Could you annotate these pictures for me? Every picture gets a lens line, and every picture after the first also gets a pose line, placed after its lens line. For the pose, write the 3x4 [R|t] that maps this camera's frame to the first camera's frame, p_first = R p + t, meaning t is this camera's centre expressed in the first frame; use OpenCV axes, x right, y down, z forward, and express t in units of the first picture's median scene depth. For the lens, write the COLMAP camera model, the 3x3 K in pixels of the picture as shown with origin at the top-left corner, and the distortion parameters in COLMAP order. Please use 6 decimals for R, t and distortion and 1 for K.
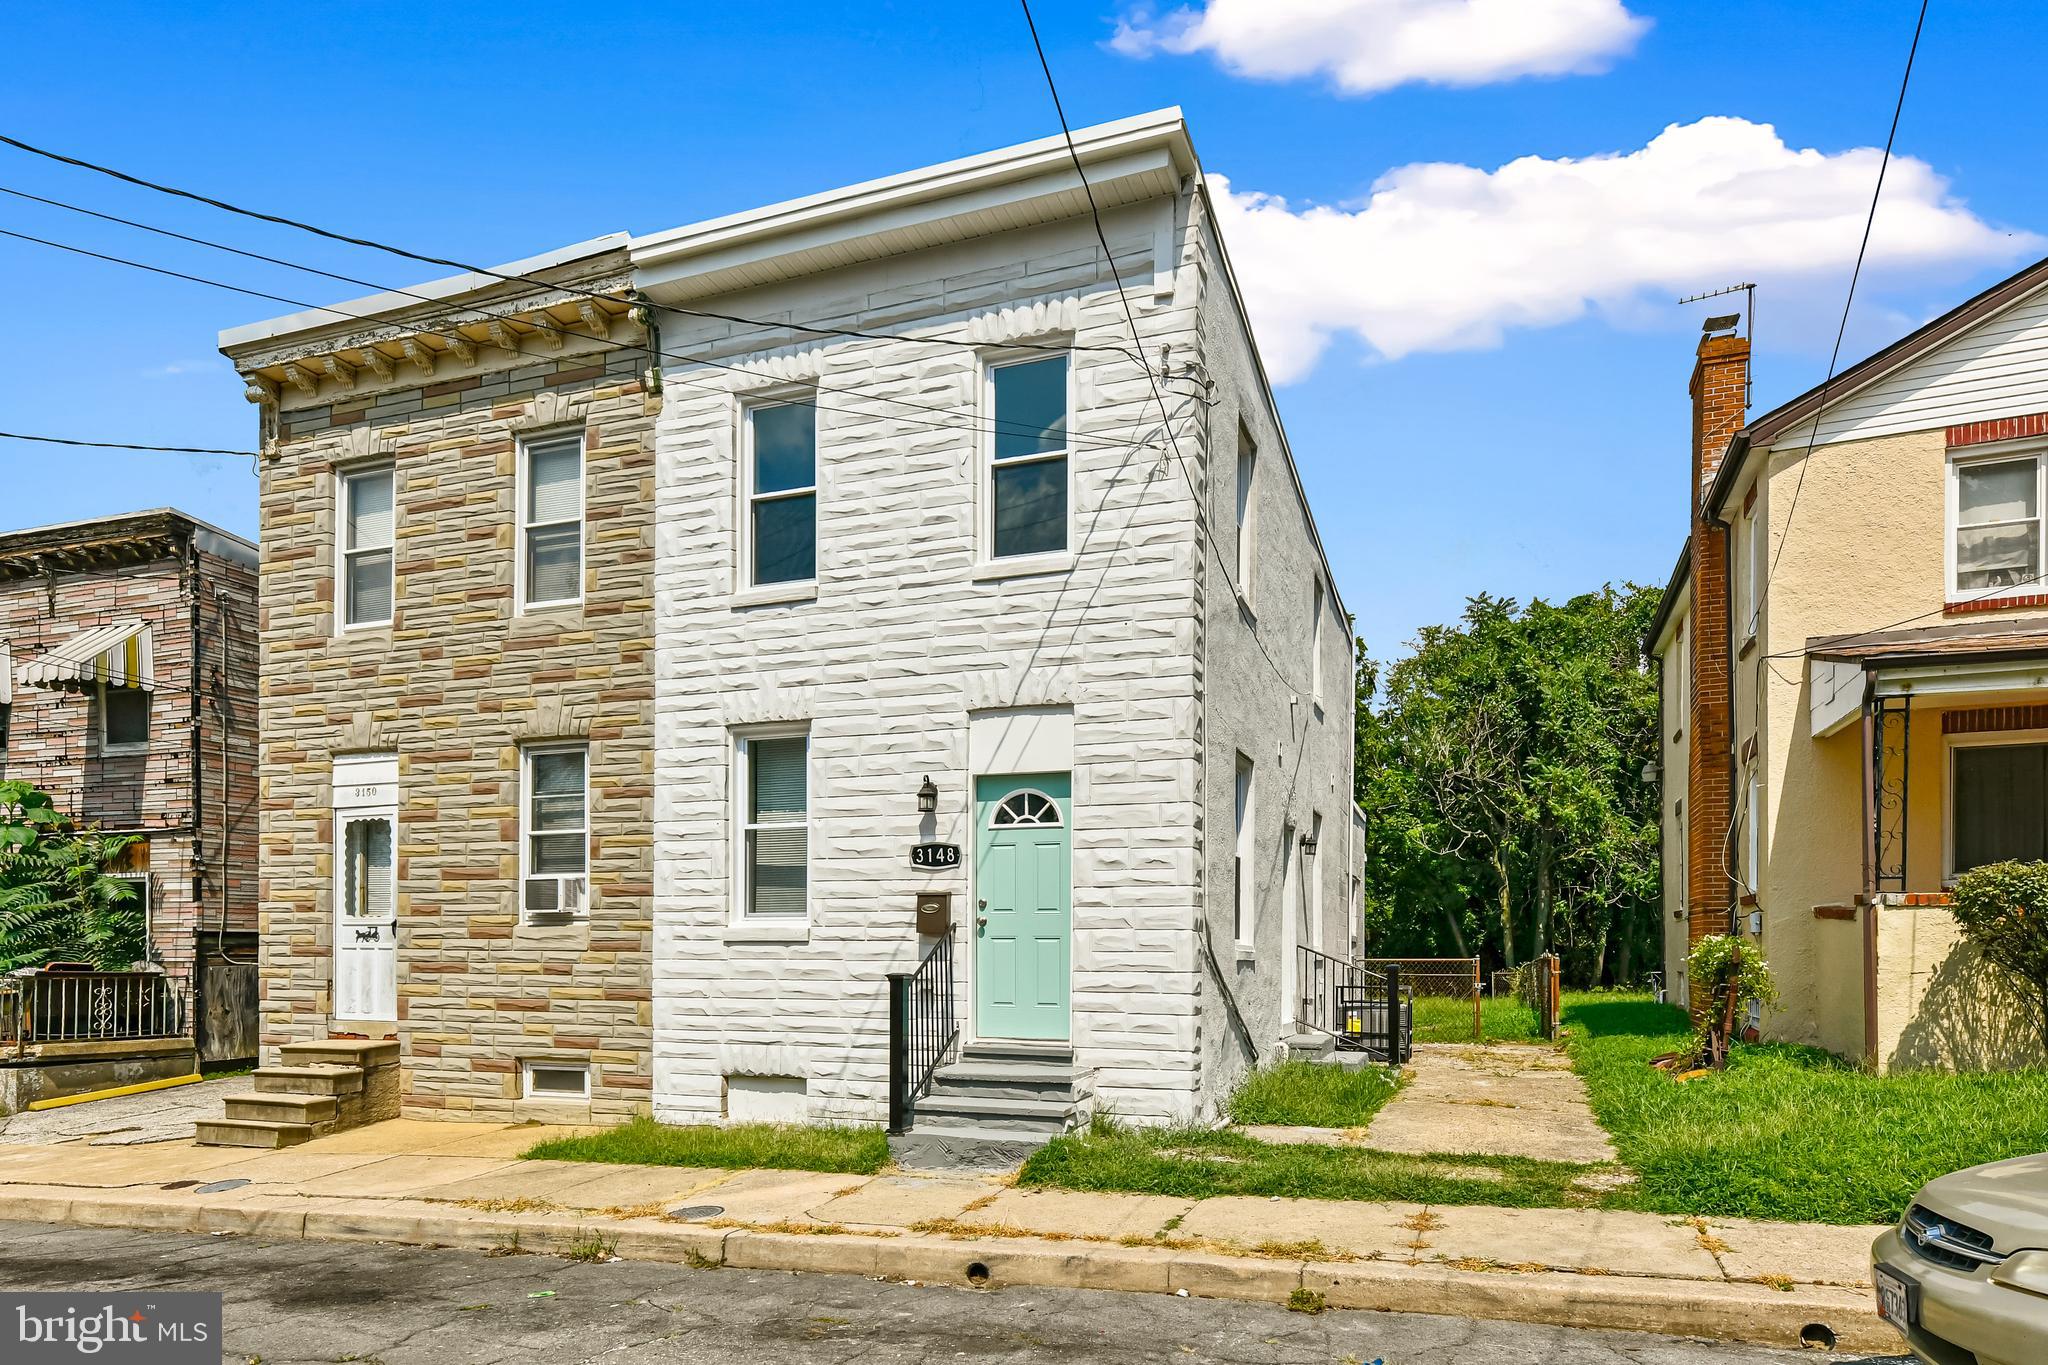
lens RADIAL K [[818.7, 0, 1000.2], [0, 818.7, 657.8], [0, 0, 1]] dist [0.025777, -0.004867]
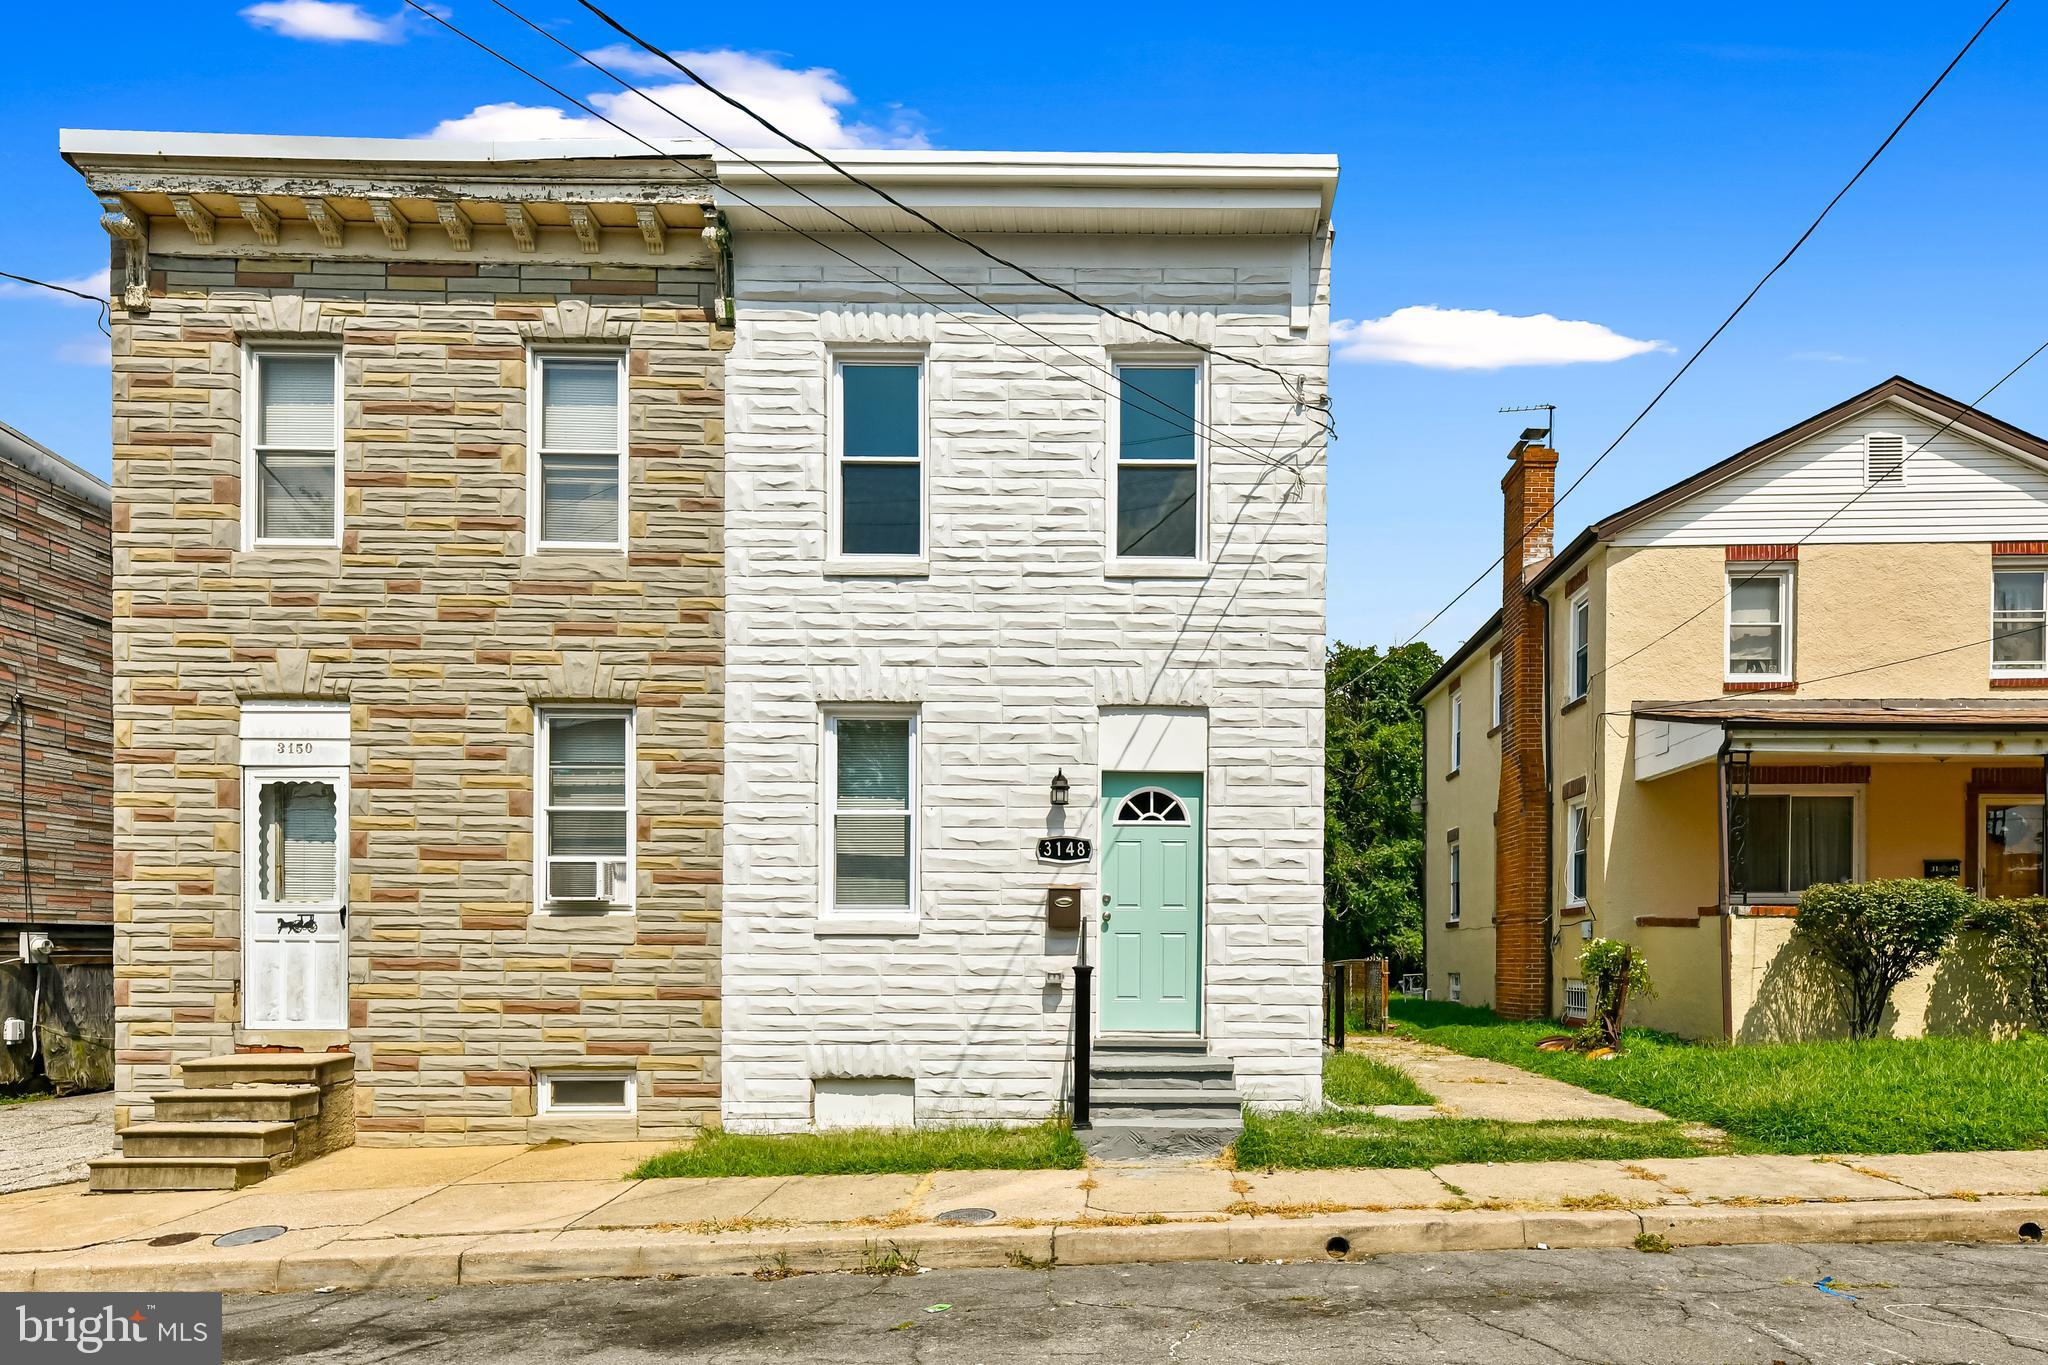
lens RADIAL K [[822.7, 0, 1024.9], [0, 822.7, 670.7], [0, 0, 1]] dist [0.024052, -0.004531]
pose [[0.964694, 0.088764, 0.247964, -0.312798], [-0.090175, 0.995910, -0.005682, 0.029491], [-0.247454, -0.016878, 0.968753, 0.043525]]
